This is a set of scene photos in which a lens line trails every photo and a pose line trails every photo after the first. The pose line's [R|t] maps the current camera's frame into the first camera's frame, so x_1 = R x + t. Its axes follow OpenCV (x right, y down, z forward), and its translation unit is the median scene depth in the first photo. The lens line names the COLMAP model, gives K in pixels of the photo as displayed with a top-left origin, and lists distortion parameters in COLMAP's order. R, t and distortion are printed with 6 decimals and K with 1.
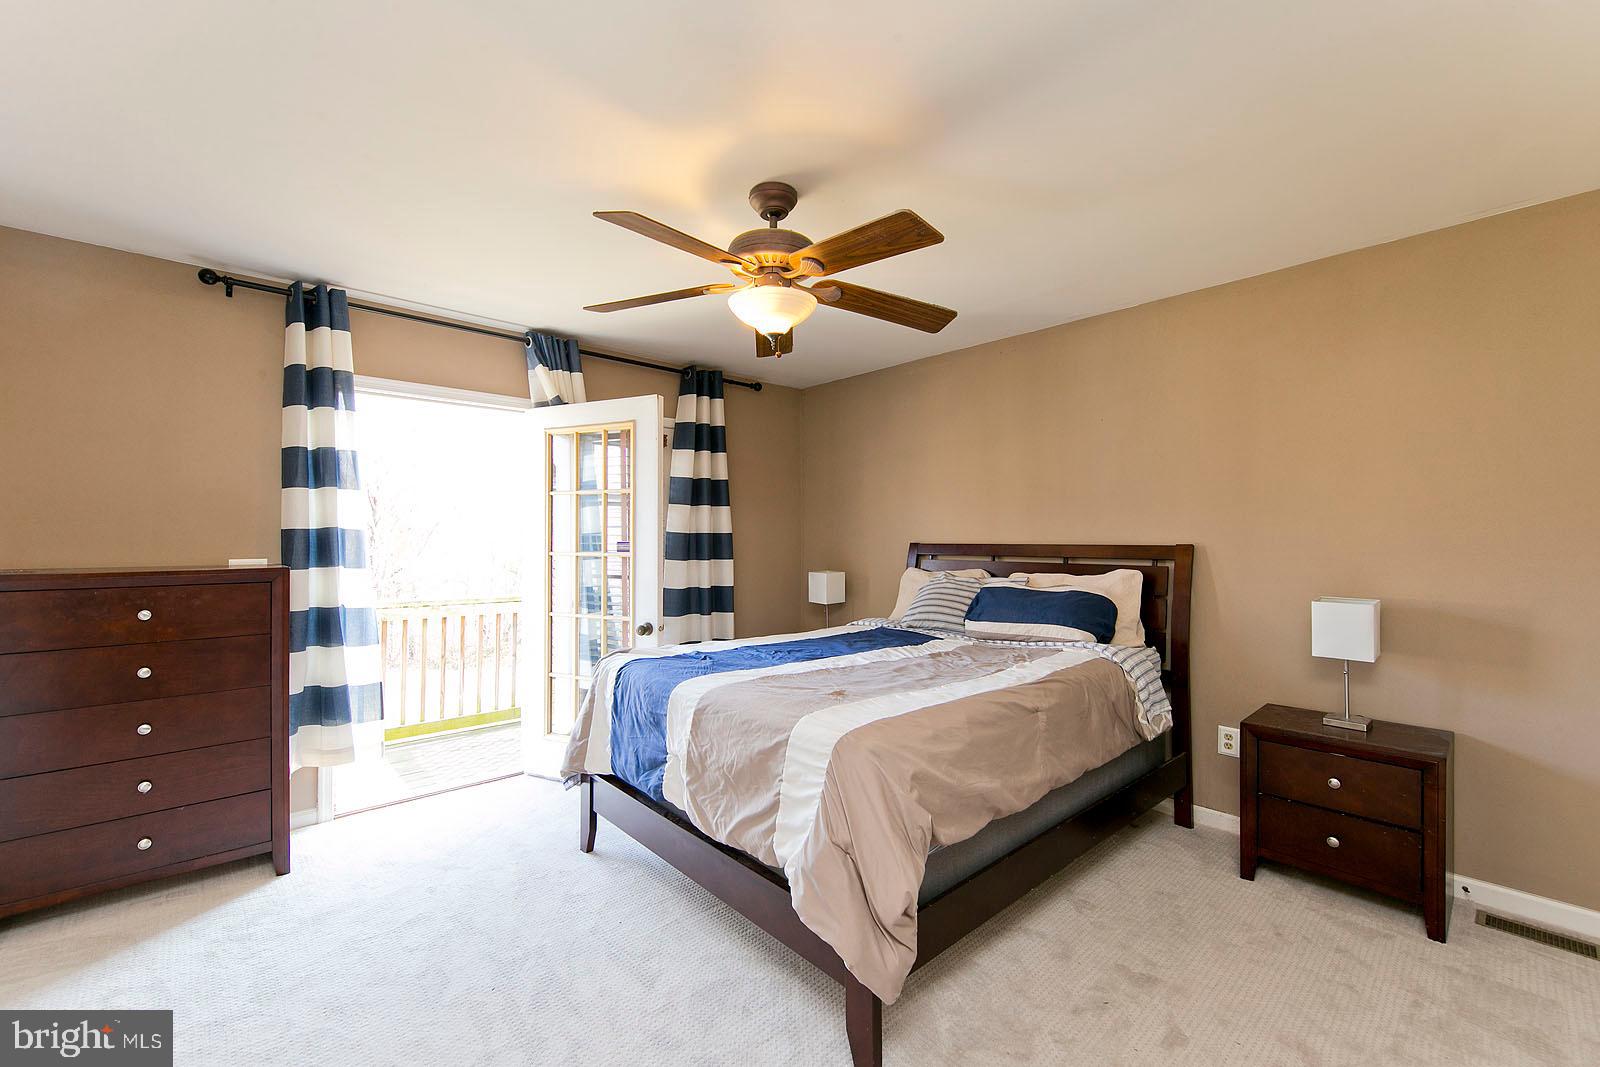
lens RADIAL K [[687.8, 0, 791.7], [0, 687.8, 528.6], [0, 0, 1]] dist [0.016216, -0.005532]
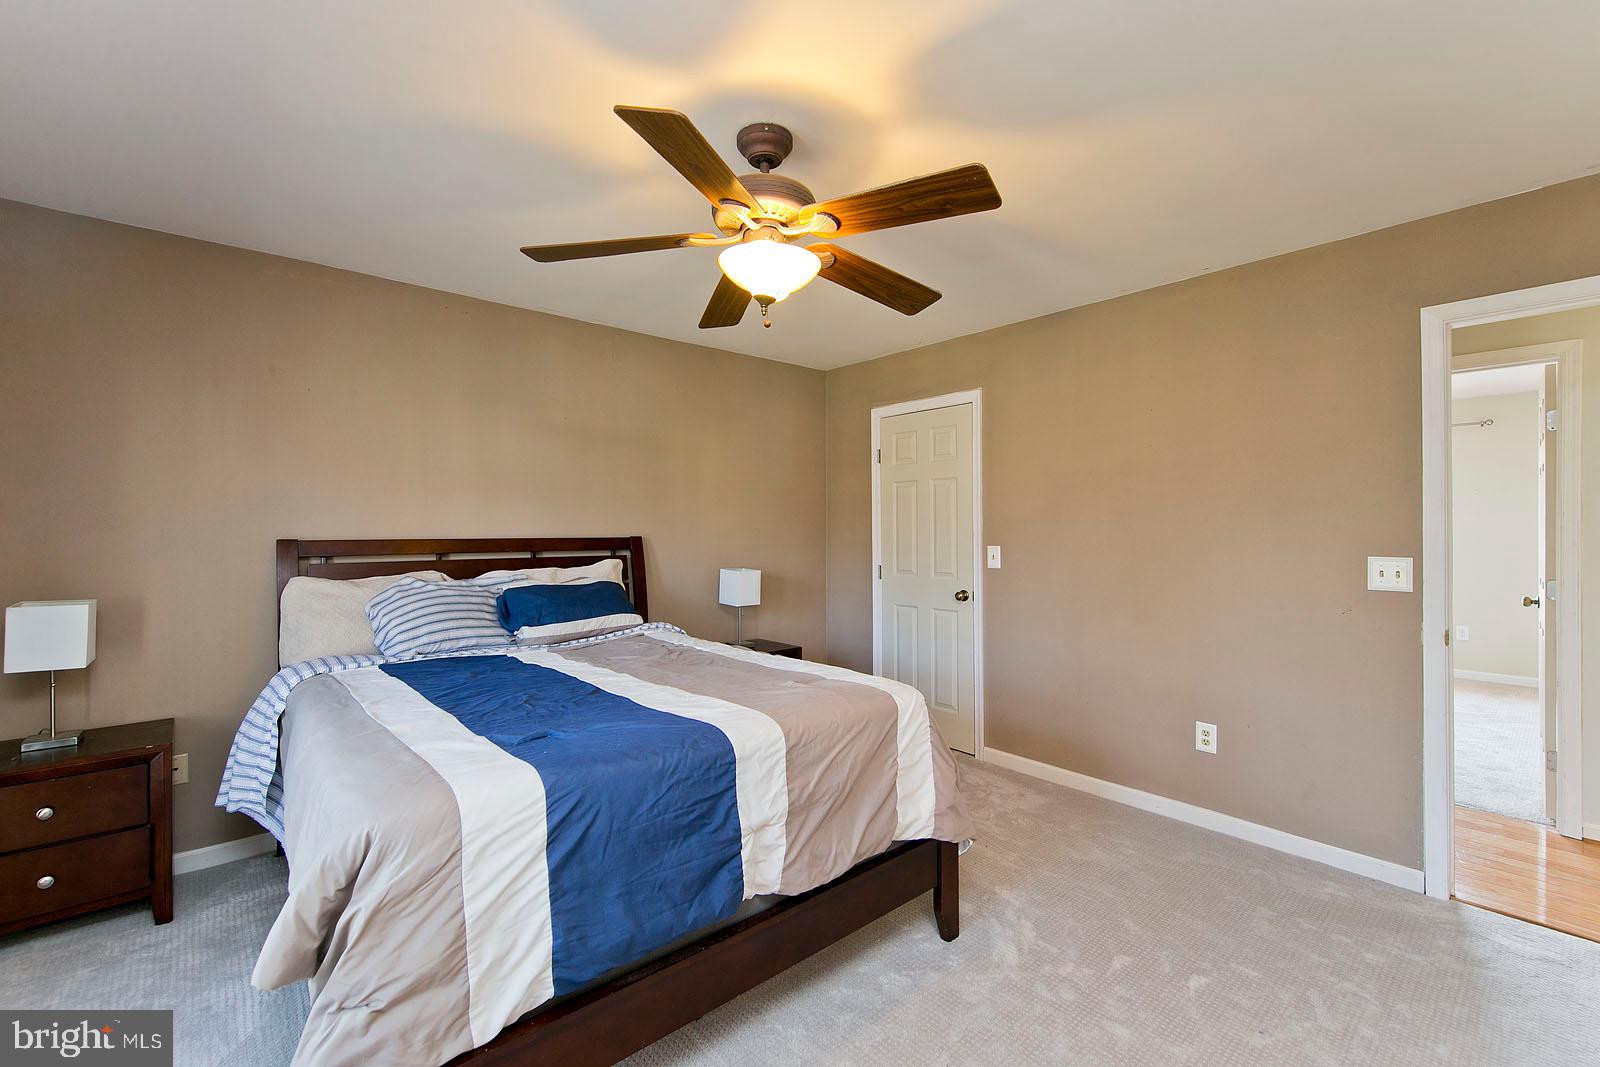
lens RADIAL K [[687.8, 0, 784.3], [0, 687.8, 539.5], [0, 0, 1]] dist [0.016216, -0.005532]
pose [[0.027340, -0.019689, 0.999432, -0.476411], [-0.007065, 0.999777, 0.019889, 0.001794], [-0.999601, -0.007604, 0.027194, 0.507683]]
